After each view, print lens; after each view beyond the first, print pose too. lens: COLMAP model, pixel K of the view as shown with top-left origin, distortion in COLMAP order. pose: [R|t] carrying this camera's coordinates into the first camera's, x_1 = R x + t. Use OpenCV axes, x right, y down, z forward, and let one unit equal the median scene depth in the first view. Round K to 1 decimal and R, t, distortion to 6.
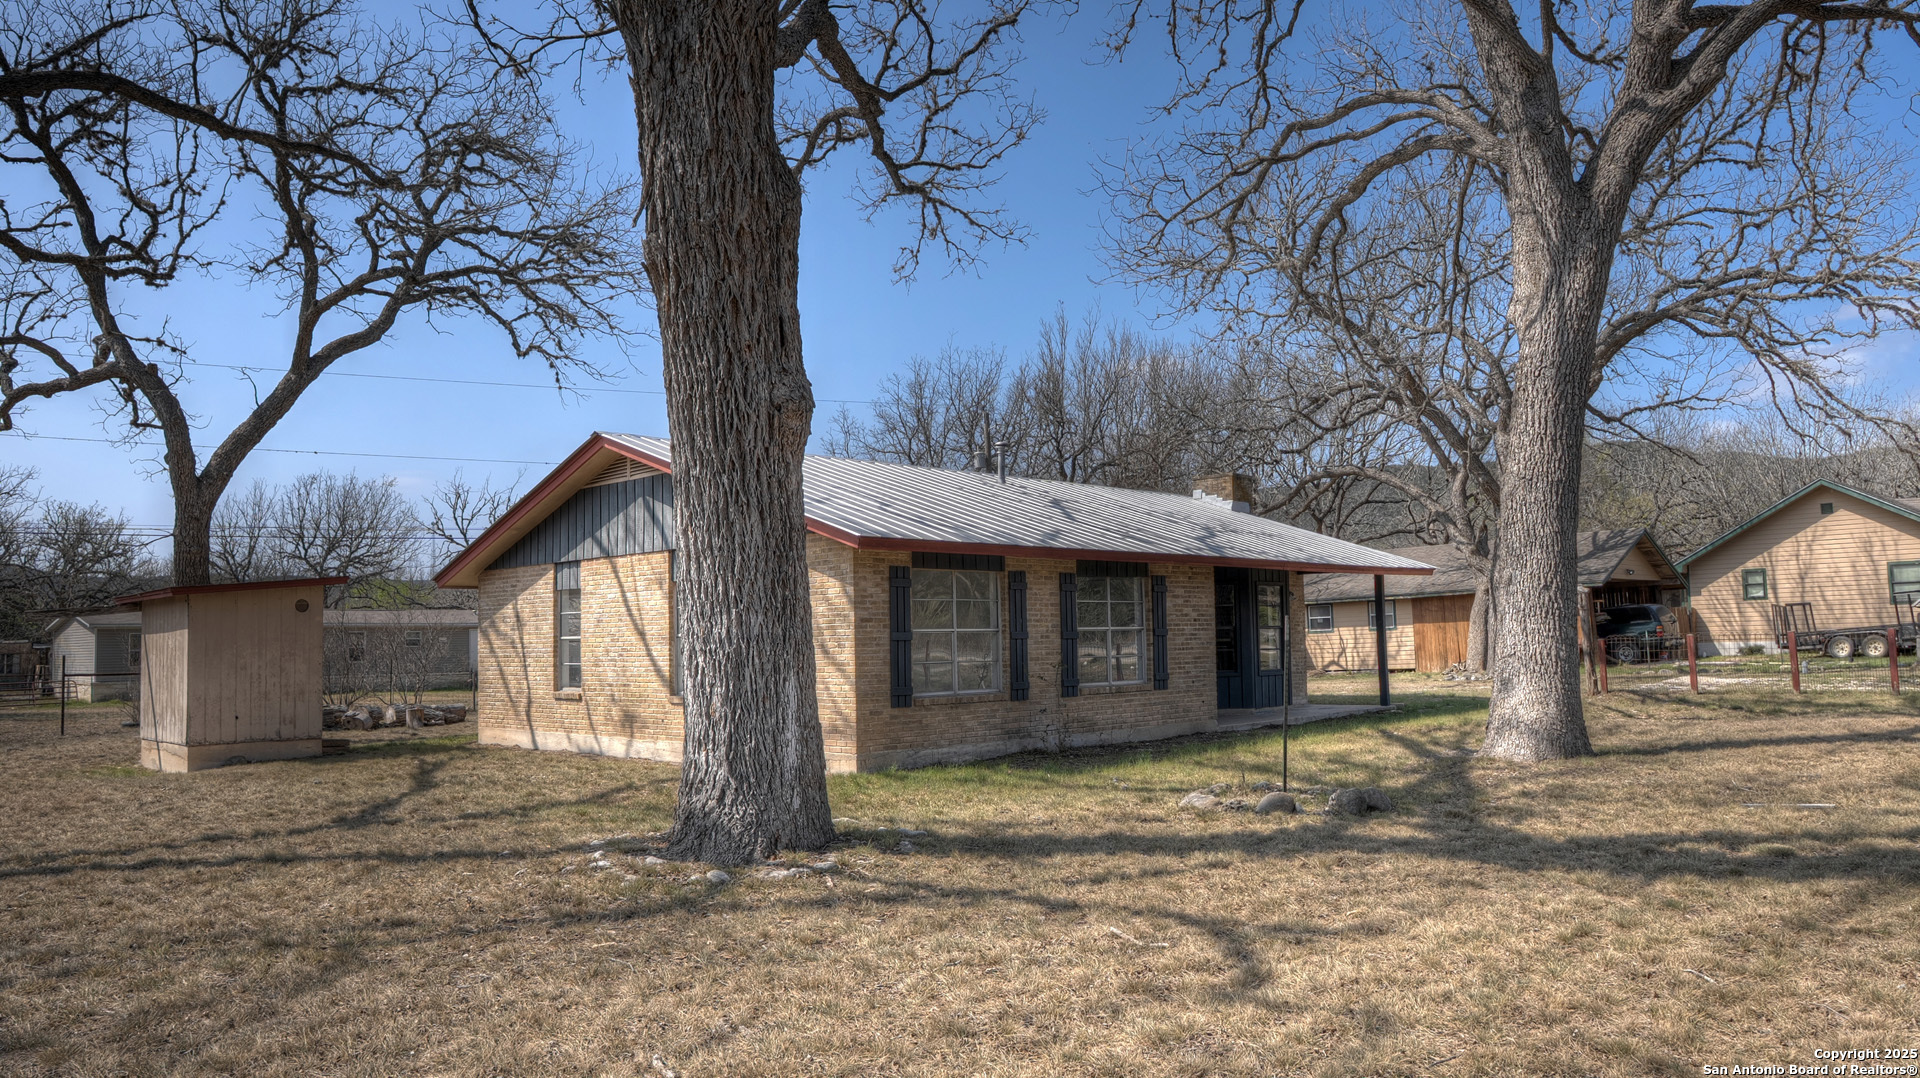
lens RADIAL K [[1346.6, 0, 957.0], [0, 1346.6, 543.0], [0, 0, 1]] dist [-0.108927, 0.068461]
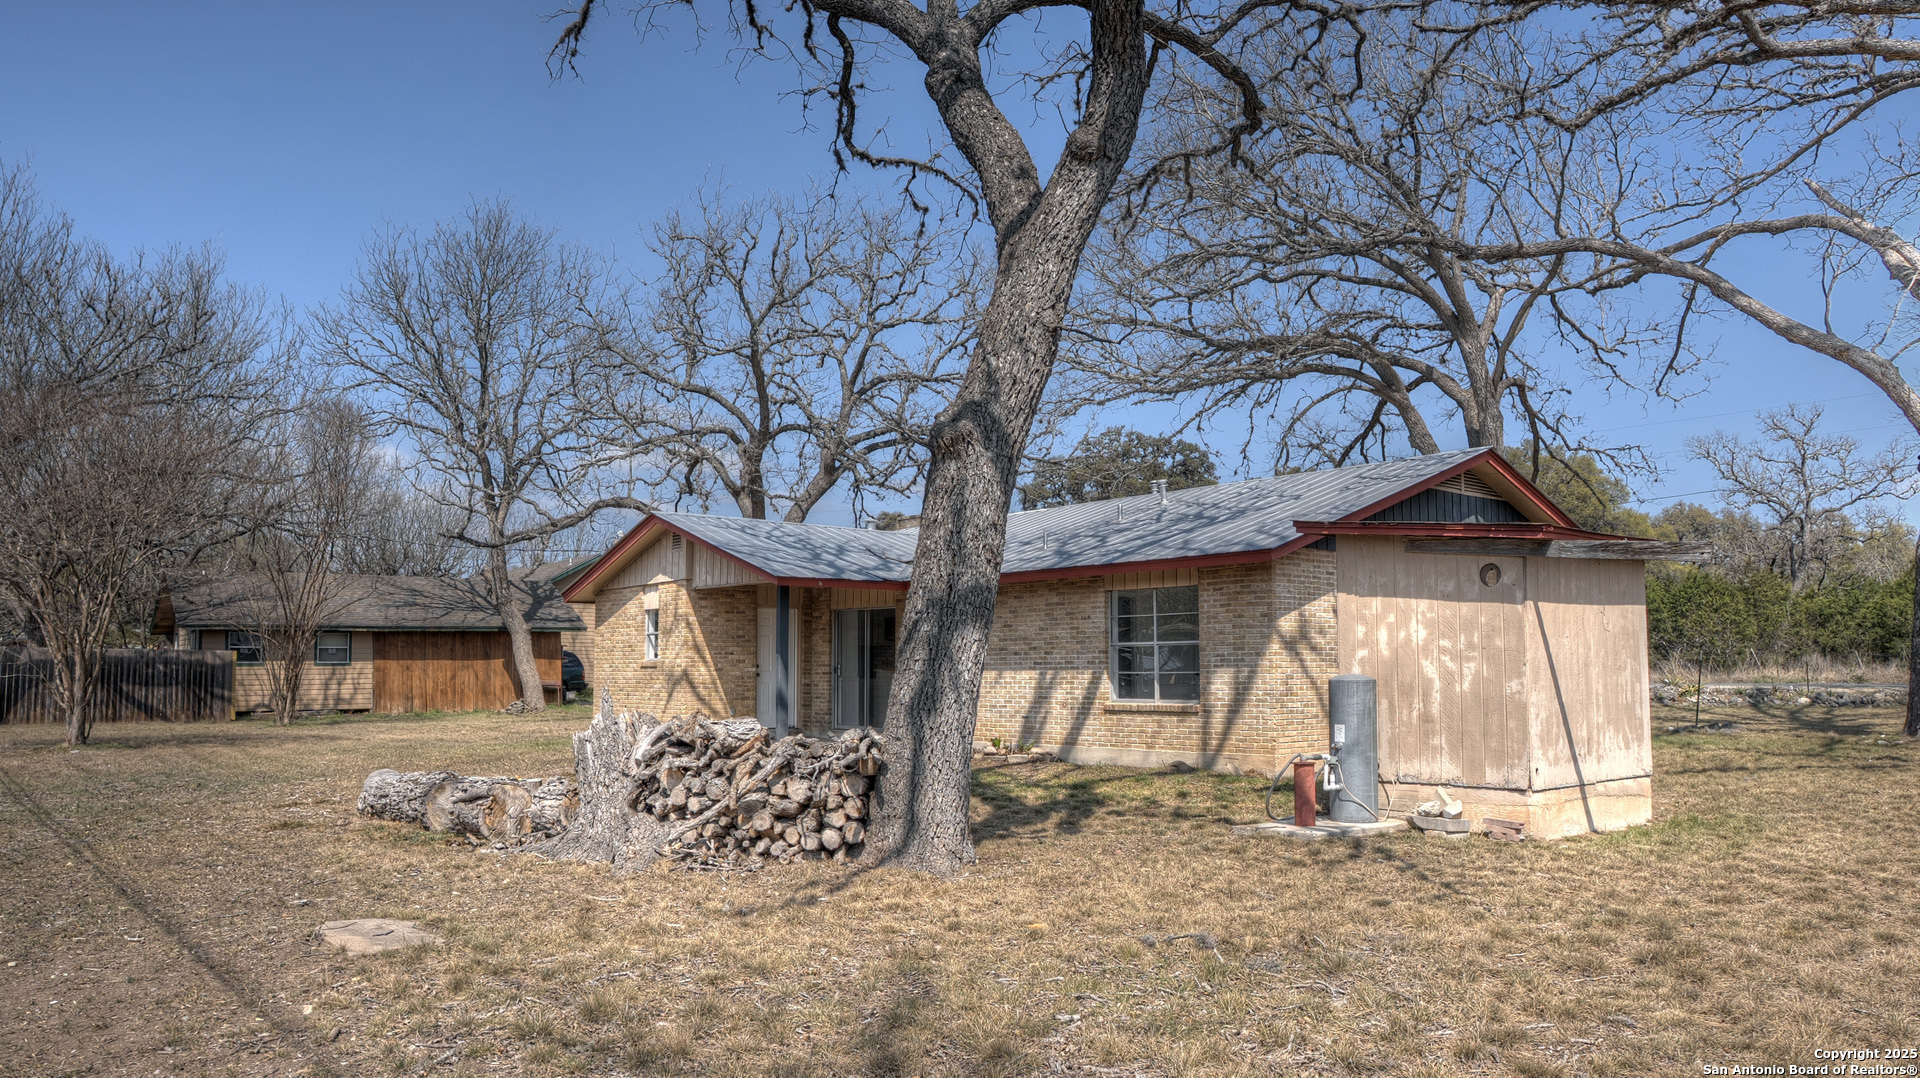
lens RADIAL K [[1346.6, 0, 950.8], [0, 1346.6, 540.1], [0, 0, 1]] dist [-0.108927, 0.068461]
pose [[0.148044, 0.124493, 0.981114, -1.228184], [-0.076496, 0.990515, -0.114143, 0.135273], [-0.986018, -0.058153, 0.156163, 1.245823]]
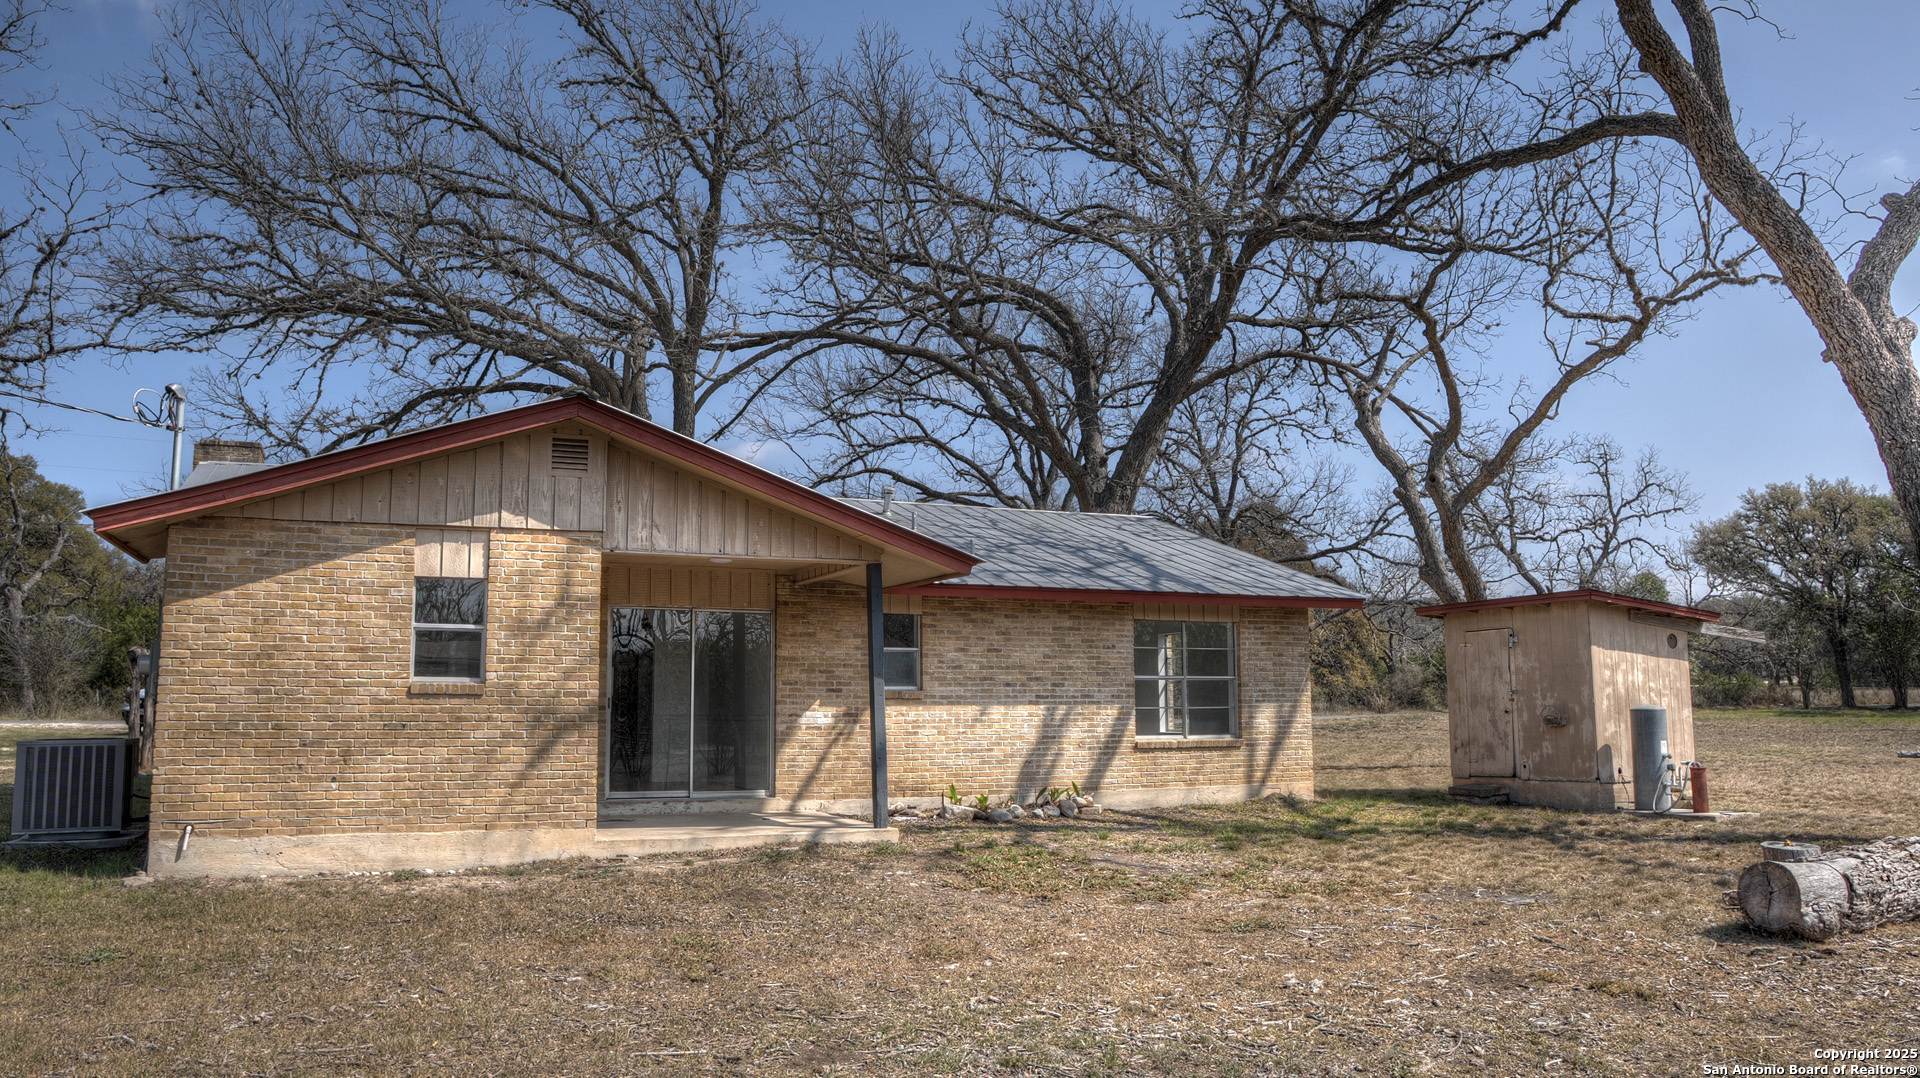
lens RADIAL K [[1346.6, 0, 956.0], [0, 1346.6, 538.7], [0, 0, 1]] dist [-0.108927, 0.068461]
pose [[-0.912885, 0.079481, 0.400404, -0.484669], [-0.003678, 0.979221, -0.202764, 0.183620], [-0.408200, -0.186573, -0.893624, 2.177061]]
